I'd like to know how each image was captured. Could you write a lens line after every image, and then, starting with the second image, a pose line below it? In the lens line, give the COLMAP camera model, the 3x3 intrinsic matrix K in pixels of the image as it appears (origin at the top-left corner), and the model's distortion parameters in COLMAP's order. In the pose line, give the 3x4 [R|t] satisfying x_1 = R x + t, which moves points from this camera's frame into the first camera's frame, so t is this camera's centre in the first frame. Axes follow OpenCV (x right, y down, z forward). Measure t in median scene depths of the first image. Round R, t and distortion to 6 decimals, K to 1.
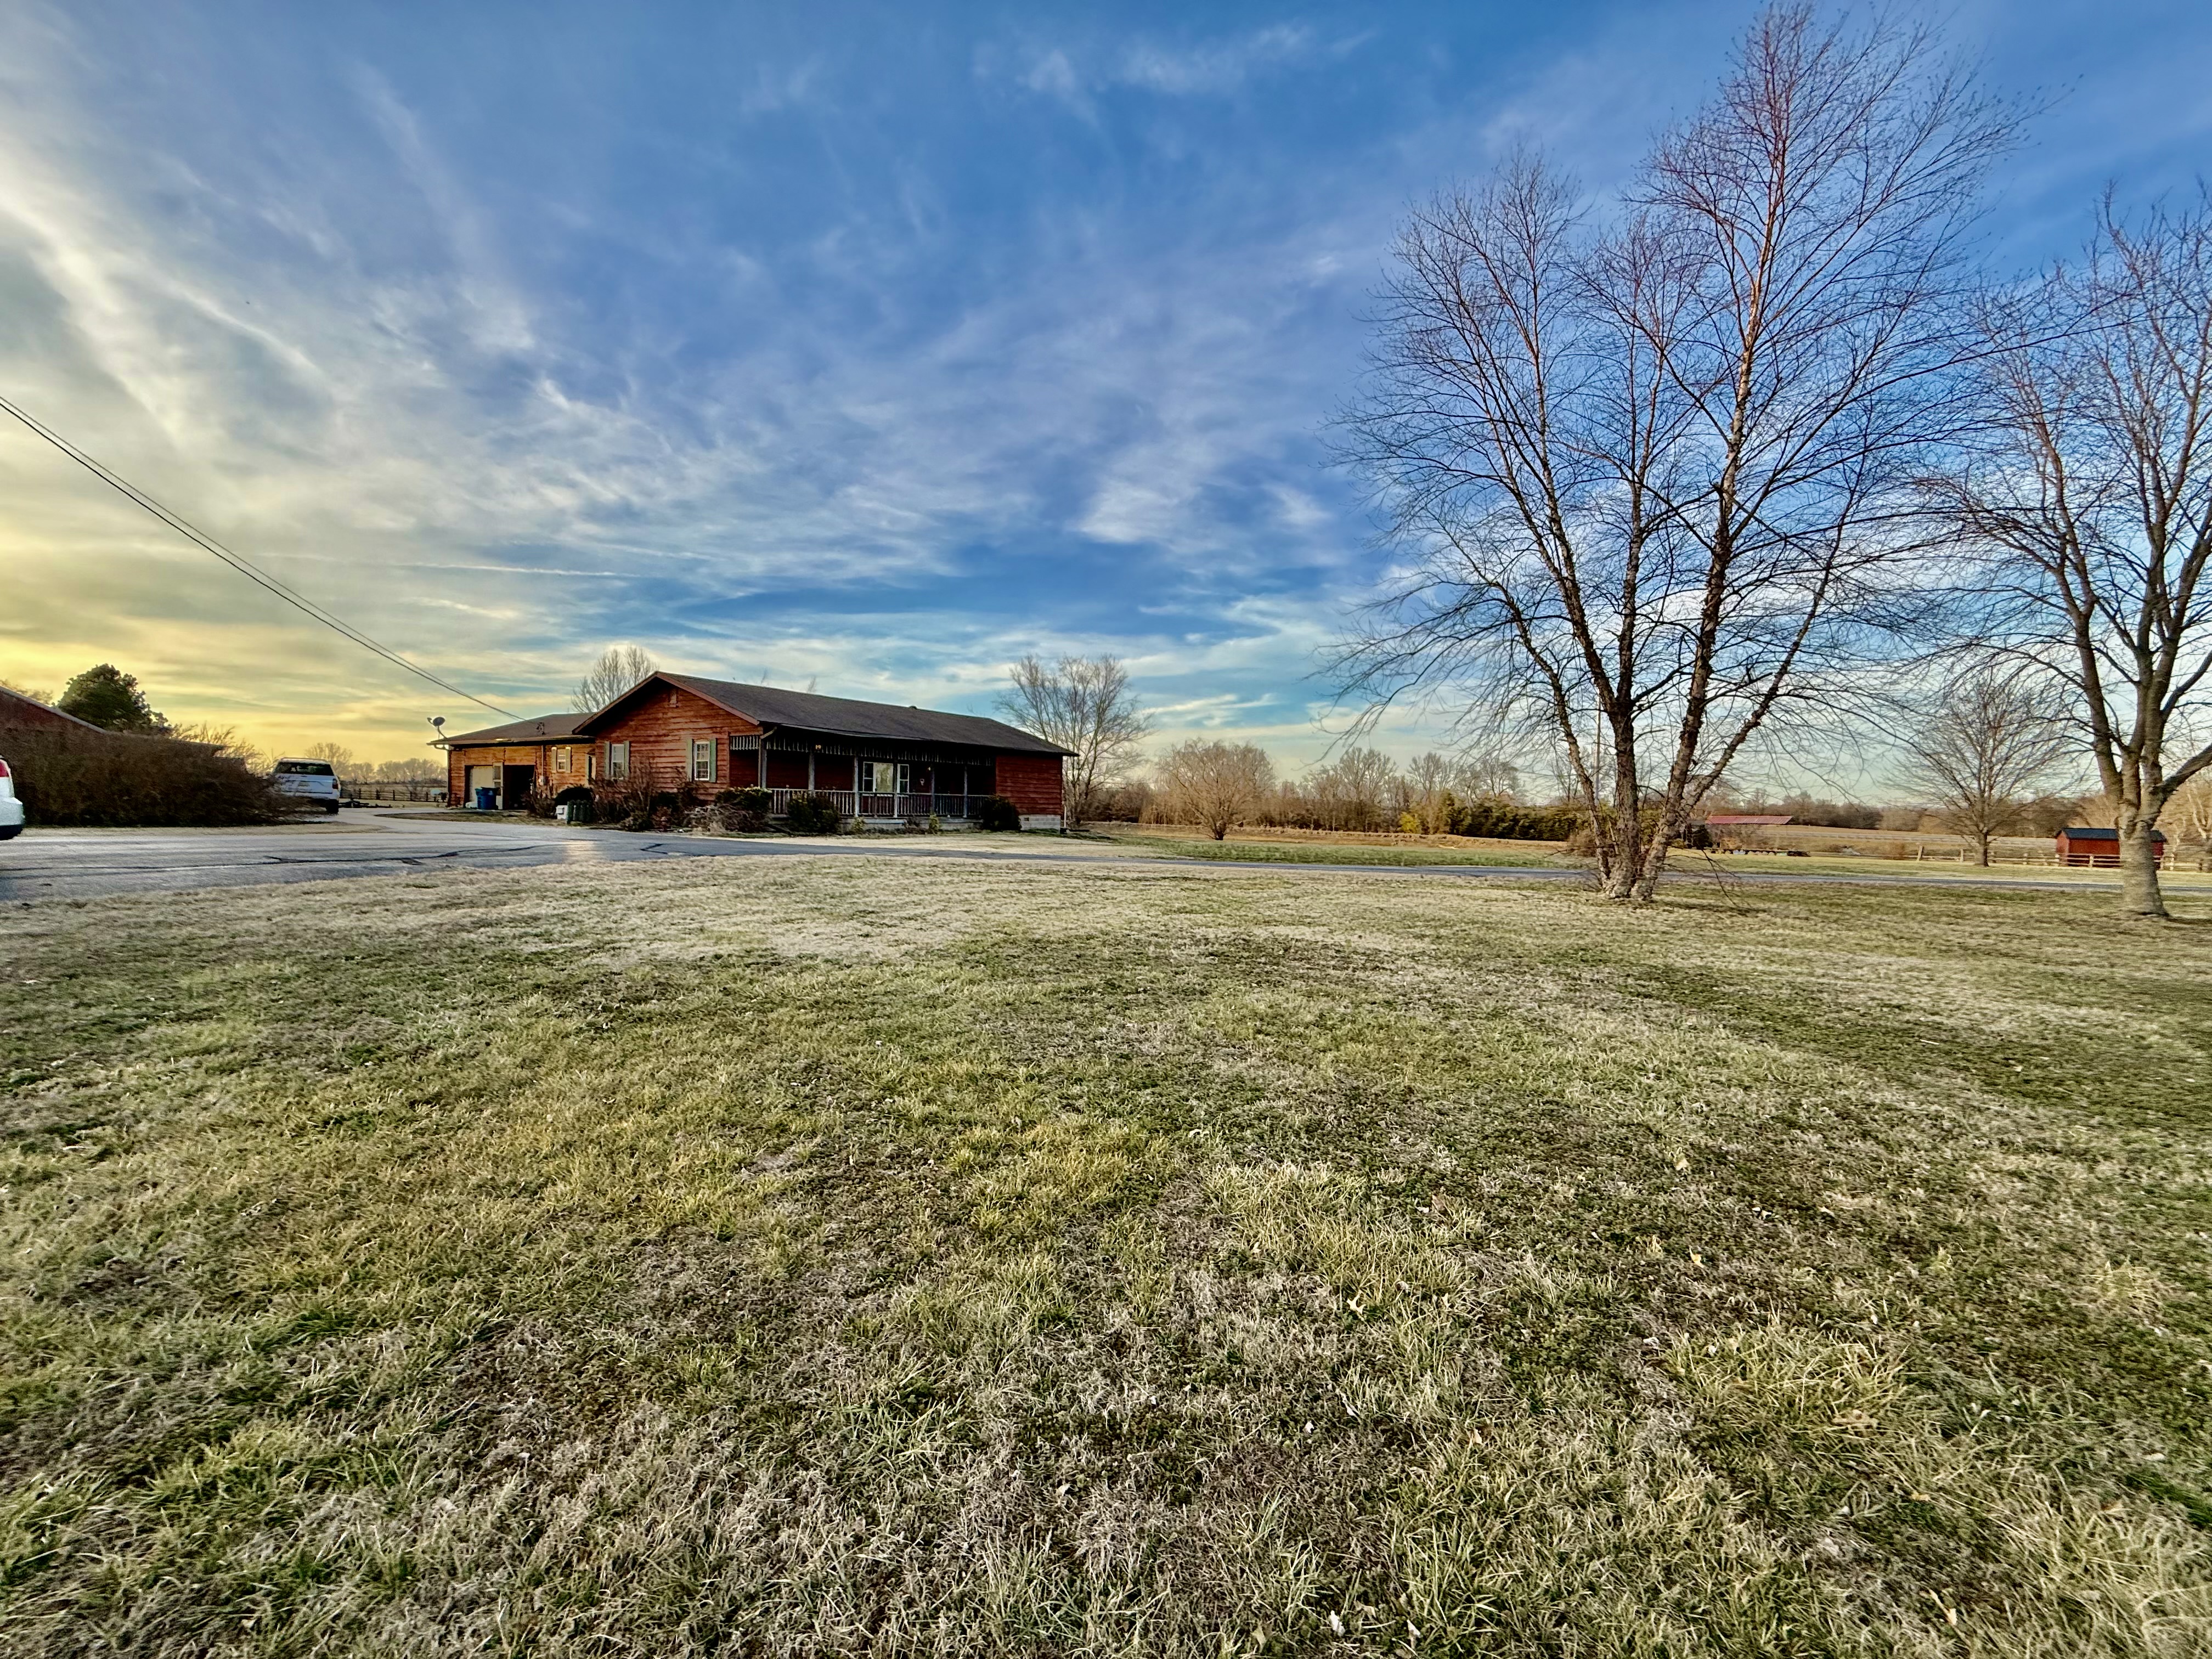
lens RADIAL K [[894.7, 0, 1132.3], [0, 894.7, 866.1], [0, 0, 1]] dist [-0.009887, 0.000995]
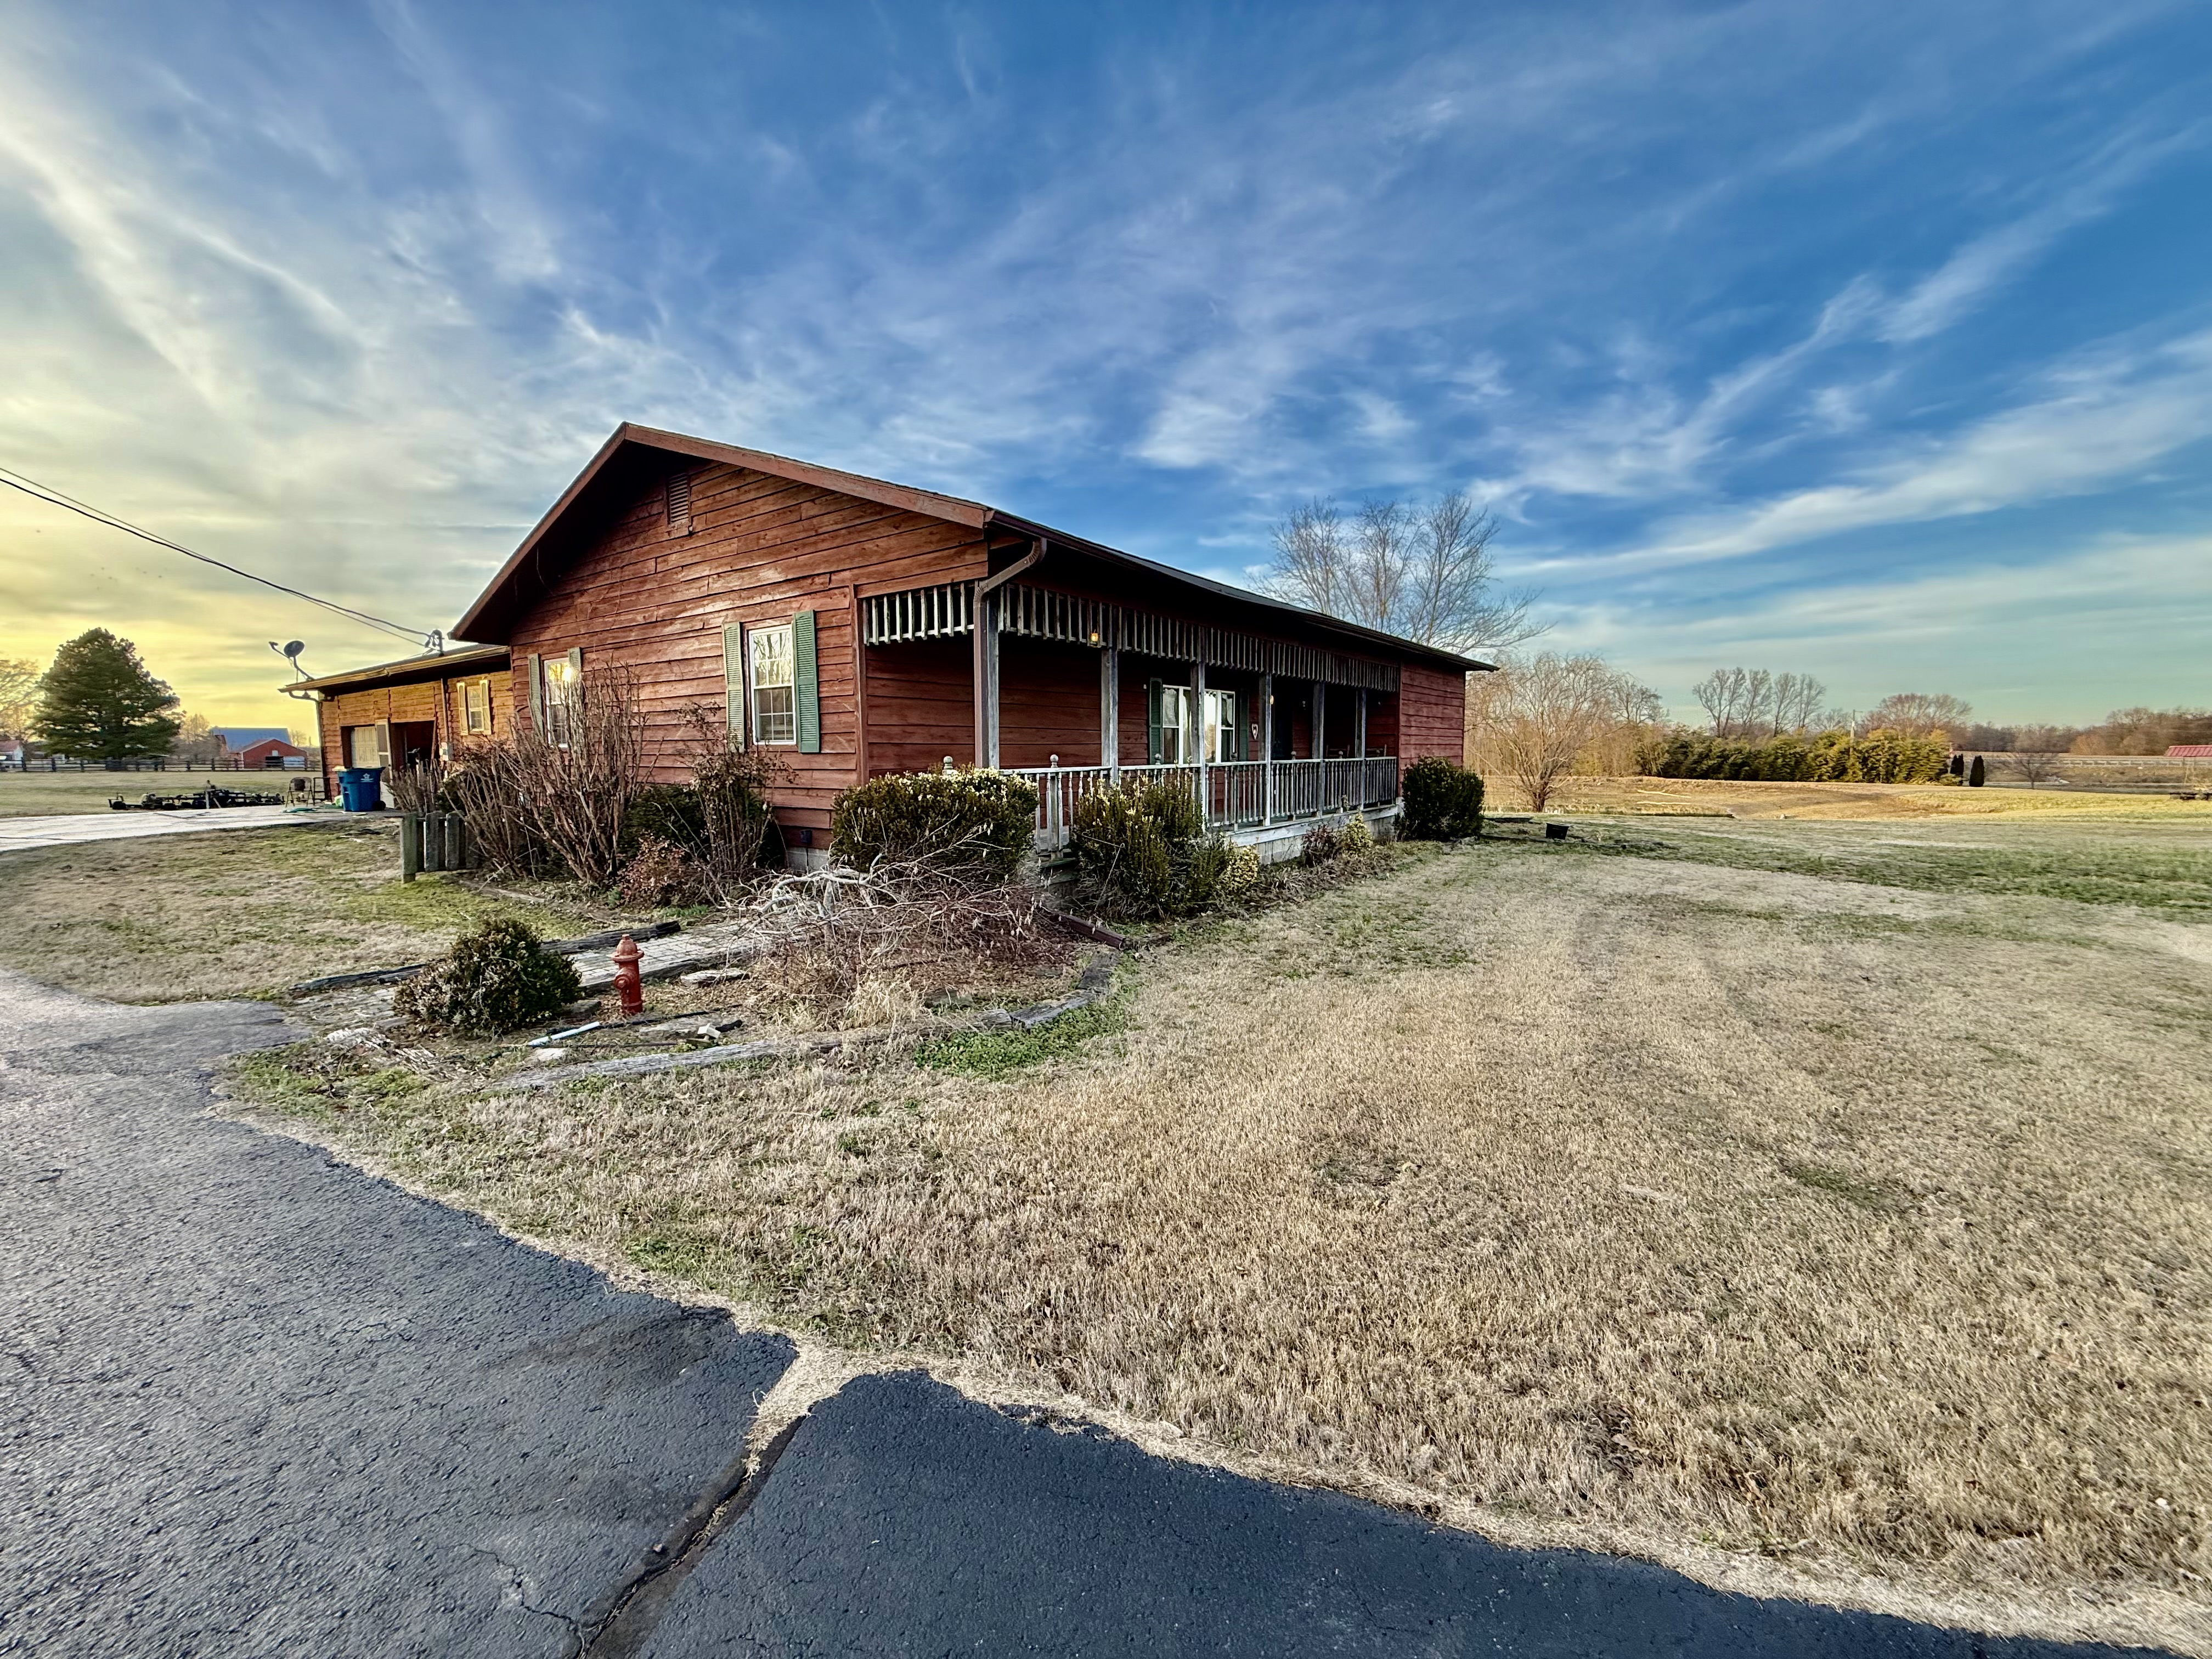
lens RADIAL K [[894.7, 0, 1105.2], [0, 894.7, 796.5], [0, 0, 1]] dist [-0.009887, 0.000995]
pose [[0.996693, -0.024408, -0.077503, -0.049380], [0.023199, 0.999595, -0.016462, -0.013025], [0.077873, 0.014609, 0.996856, 0.129014]]
